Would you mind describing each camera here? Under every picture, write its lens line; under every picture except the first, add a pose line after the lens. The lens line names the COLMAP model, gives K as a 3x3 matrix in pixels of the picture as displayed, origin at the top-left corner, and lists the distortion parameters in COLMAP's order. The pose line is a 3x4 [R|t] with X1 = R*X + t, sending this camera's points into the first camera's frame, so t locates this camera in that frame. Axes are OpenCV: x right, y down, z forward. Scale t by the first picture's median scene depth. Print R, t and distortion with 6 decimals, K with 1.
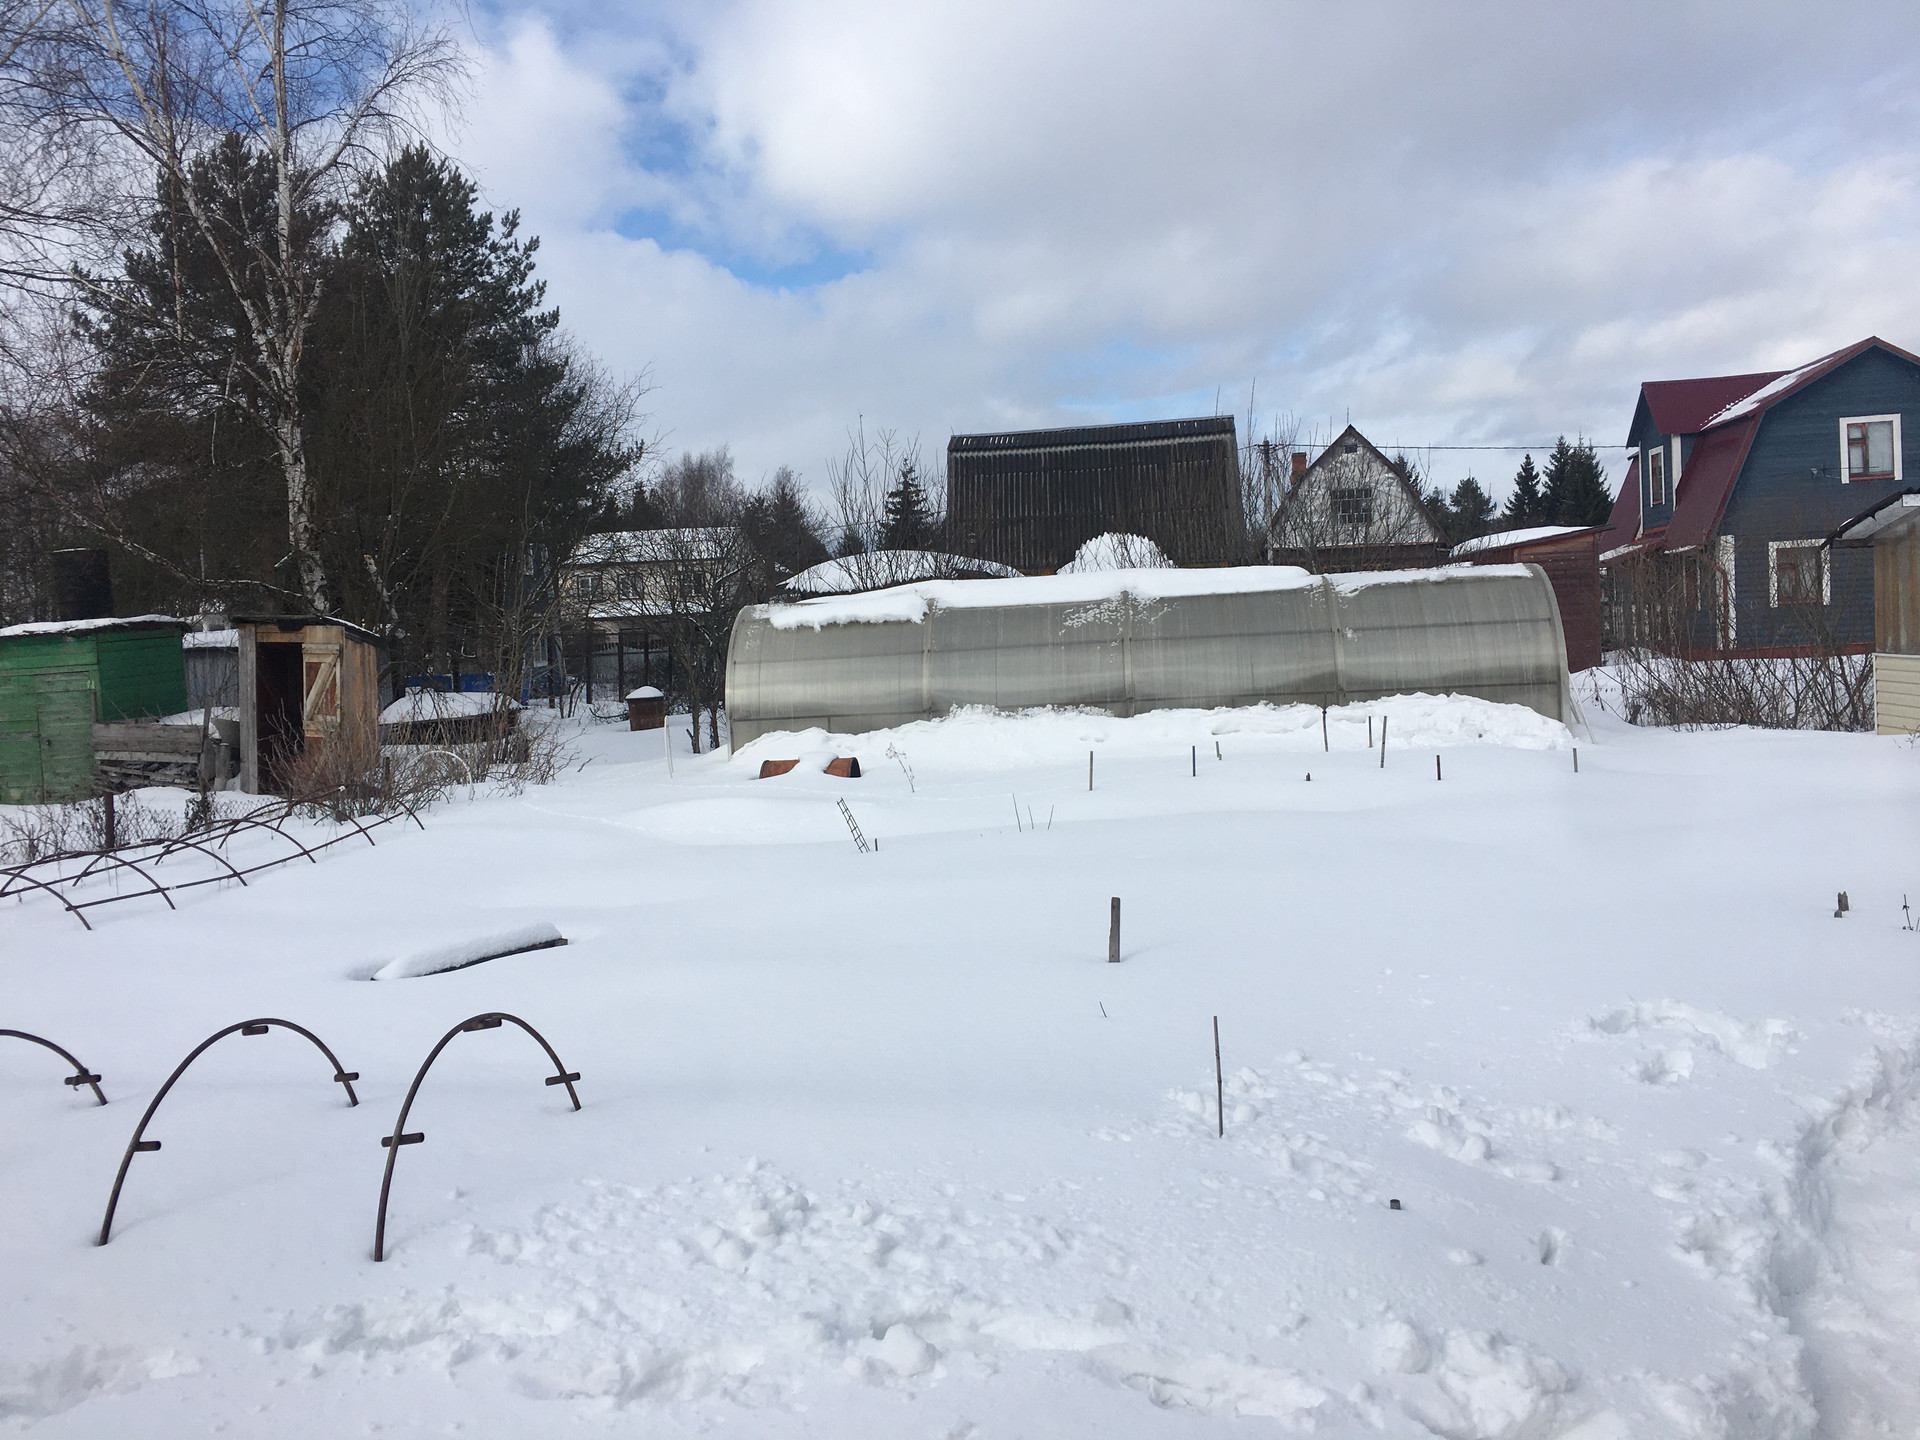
lens RADIAL K [[1610.3, 0, 951.7], [0, 1610.3, 715.4], [0, 0, 1]] dist [0.027018, -0.011029]
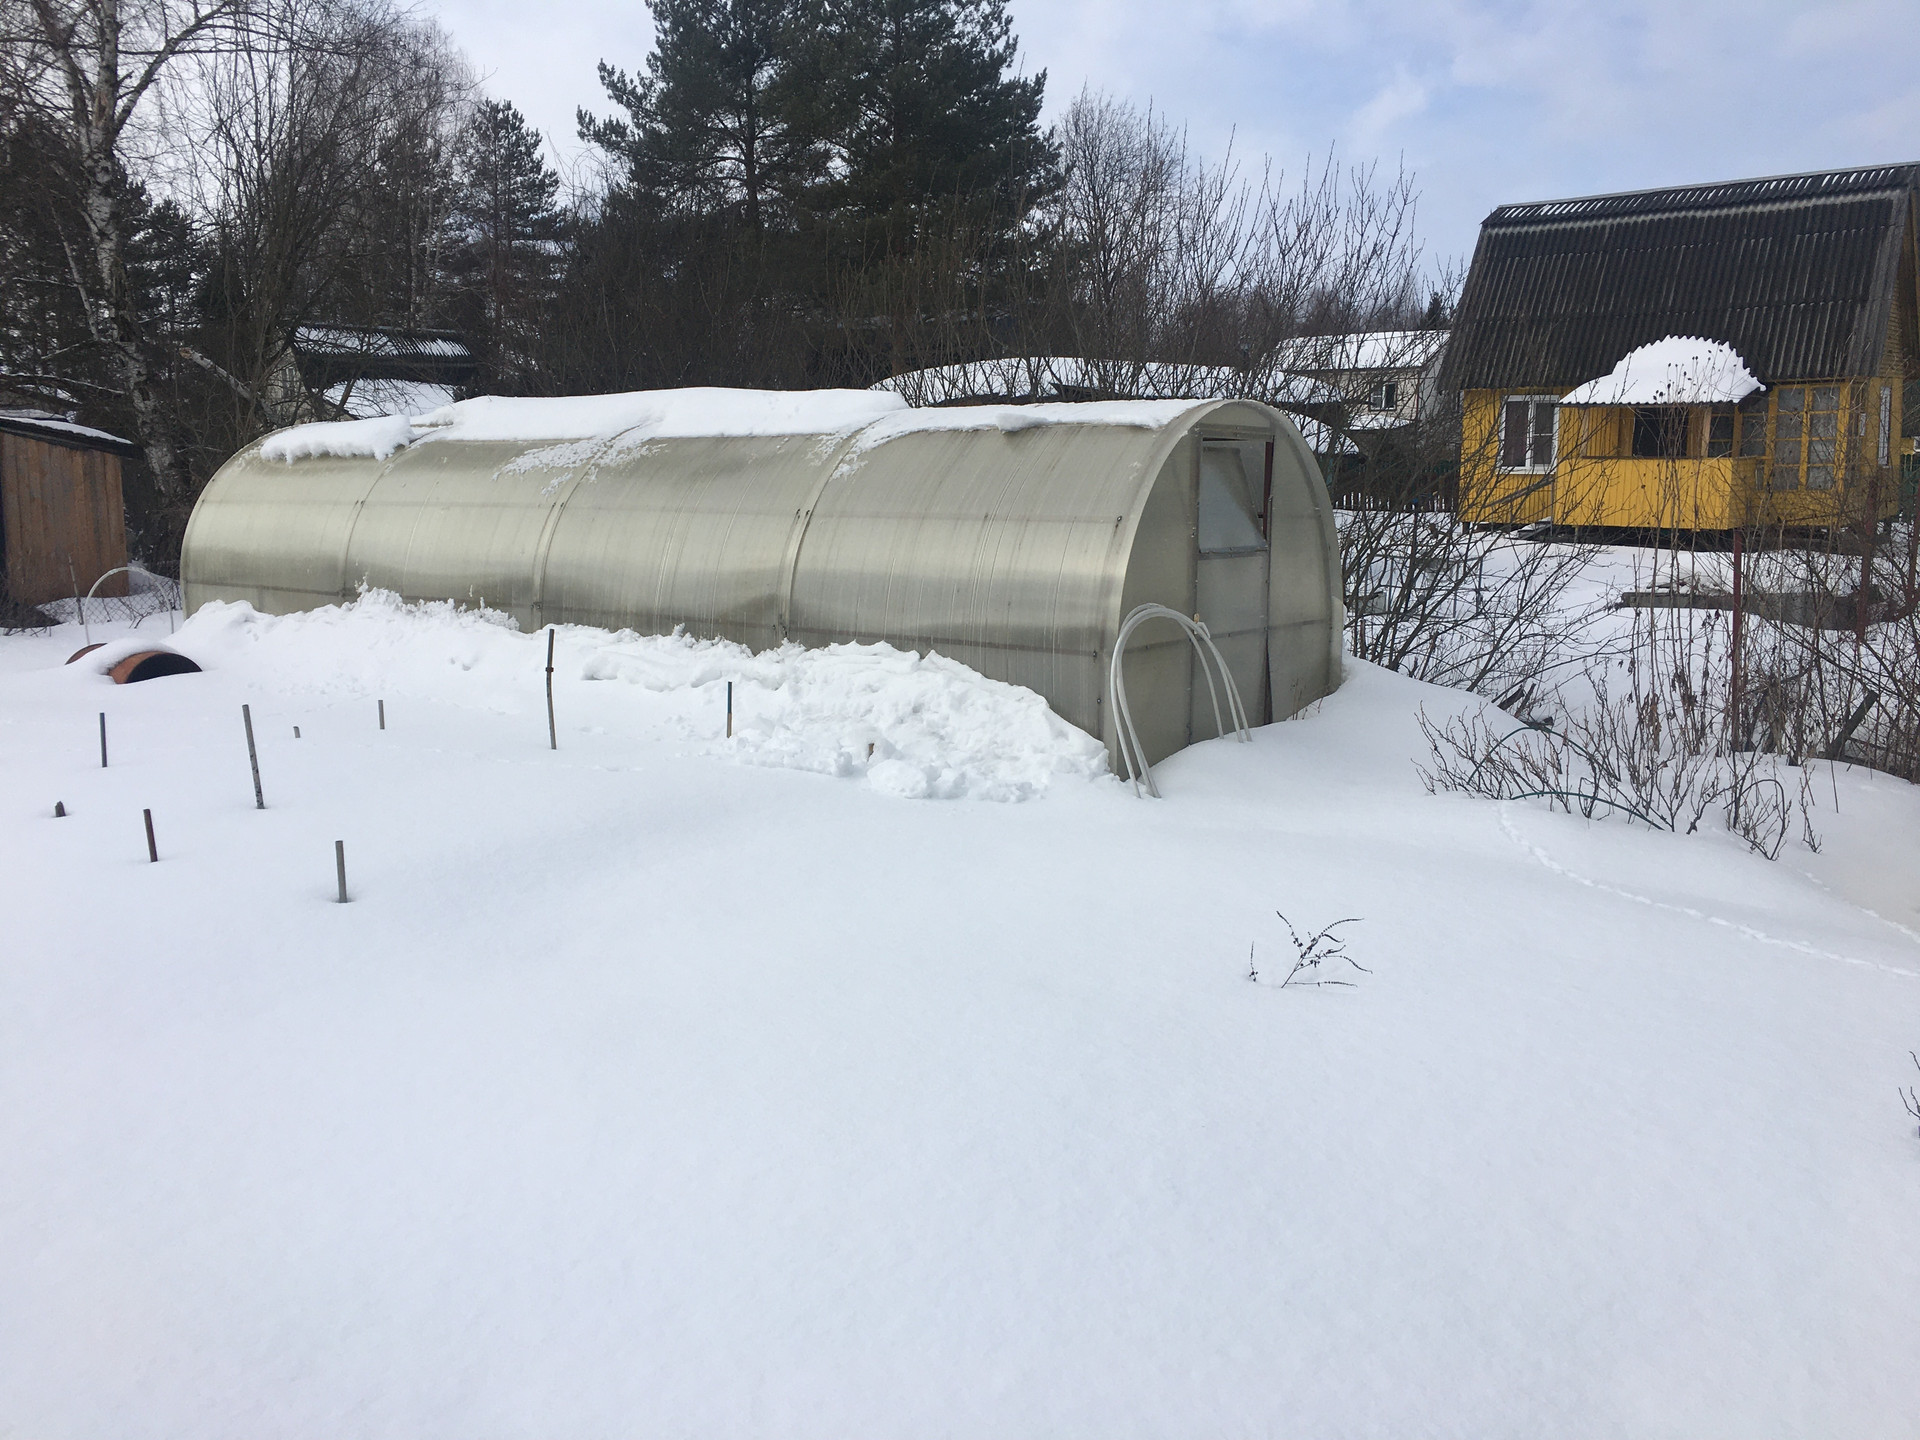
lens RADIAL K [[1610.3, 0, 951.7], [0, 1610.3, 715.4], [0, 0, 1]] dist [0.027018, -0.011029]
pose [[0.854197, 0.130434, -0.503324, 0.546056], [-0.070181, 0.988088, 0.136954, -0.061444], [0.515192, -0.081662, 0.853176, 0.546083]]
